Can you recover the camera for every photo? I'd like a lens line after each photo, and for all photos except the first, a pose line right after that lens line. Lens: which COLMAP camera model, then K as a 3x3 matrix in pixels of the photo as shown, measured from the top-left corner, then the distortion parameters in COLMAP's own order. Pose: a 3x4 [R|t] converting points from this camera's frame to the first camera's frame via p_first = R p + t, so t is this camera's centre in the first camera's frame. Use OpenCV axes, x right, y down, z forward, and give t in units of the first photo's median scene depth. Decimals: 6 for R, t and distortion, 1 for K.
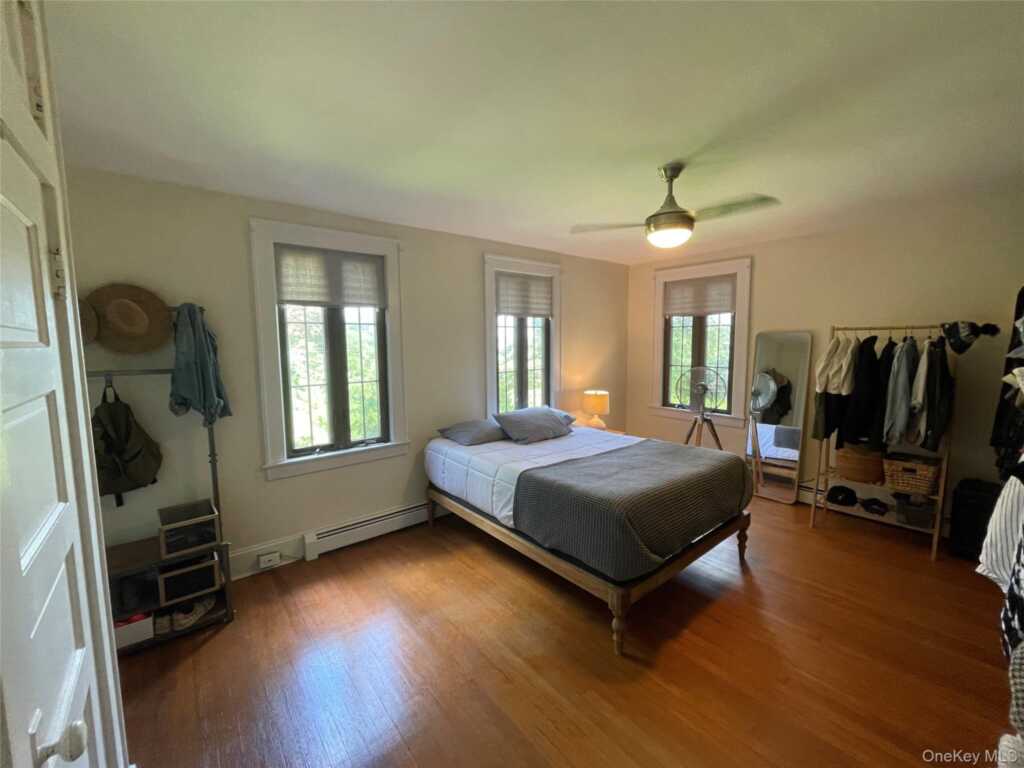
lens RADIAL K [[418.1, 0, 512.0], [0, 418.1, 384.0], [0, 0, 1]] dist [-0.000934, -0.000401]
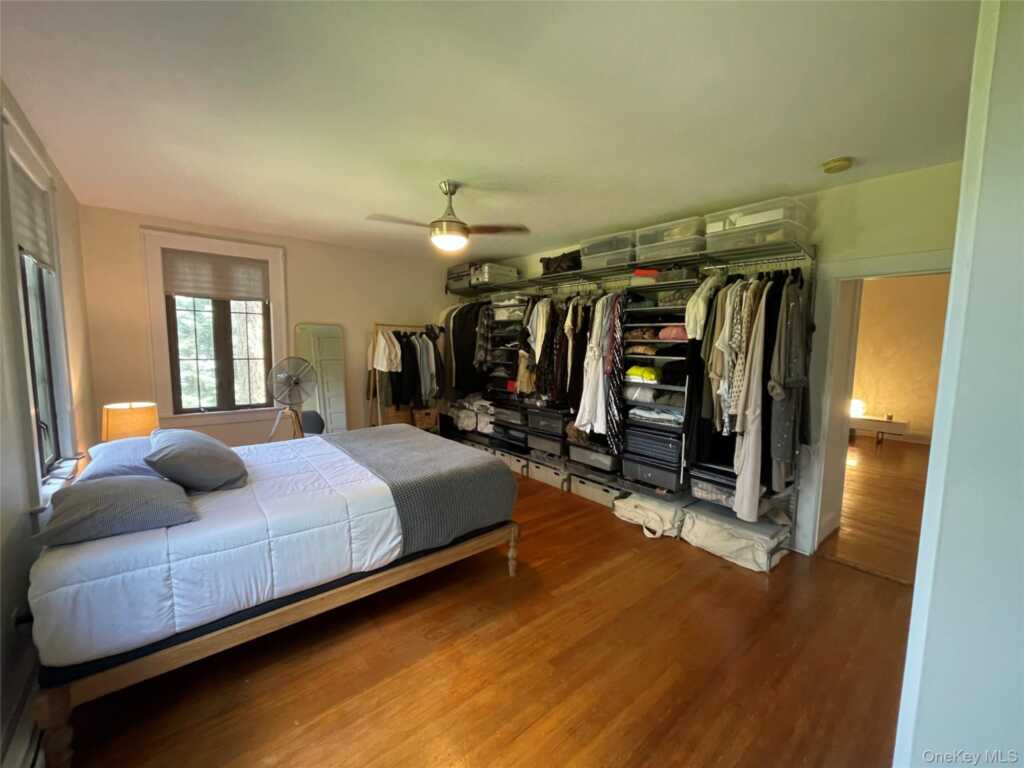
lens RADIAL K [[411.0, 0, 512.0], [0, 411.0, 384.0], [0, 0, 1]] dist [0.000034, 0.000101]
pose [[-0.005366, -0.092055, 0.995739, -0.605377], [0.084783, 0.992127, 0.092178, -0.028799], [-0.996385, 0.084917, 0.002481, 0.622698]]
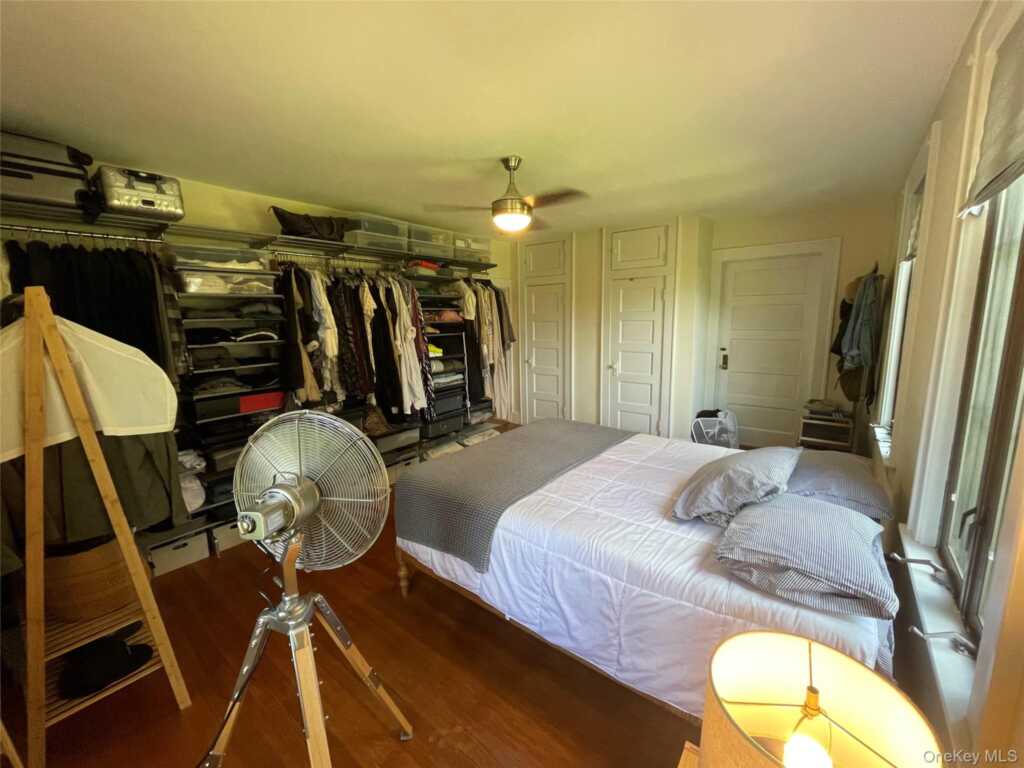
lens RADIAL K [[418.1, 0, 512.0], [0, 418.1, 384.0], [0, 0, 1]] dist [-0.000934, -0.000401]
pose [[-0.976983, 0.062825, -0.203858, 0.462401], [0.007668, 0.965373, 0.260760, -0.161087], [0.213181, 0.253195, -0.943634, 1.588050]]
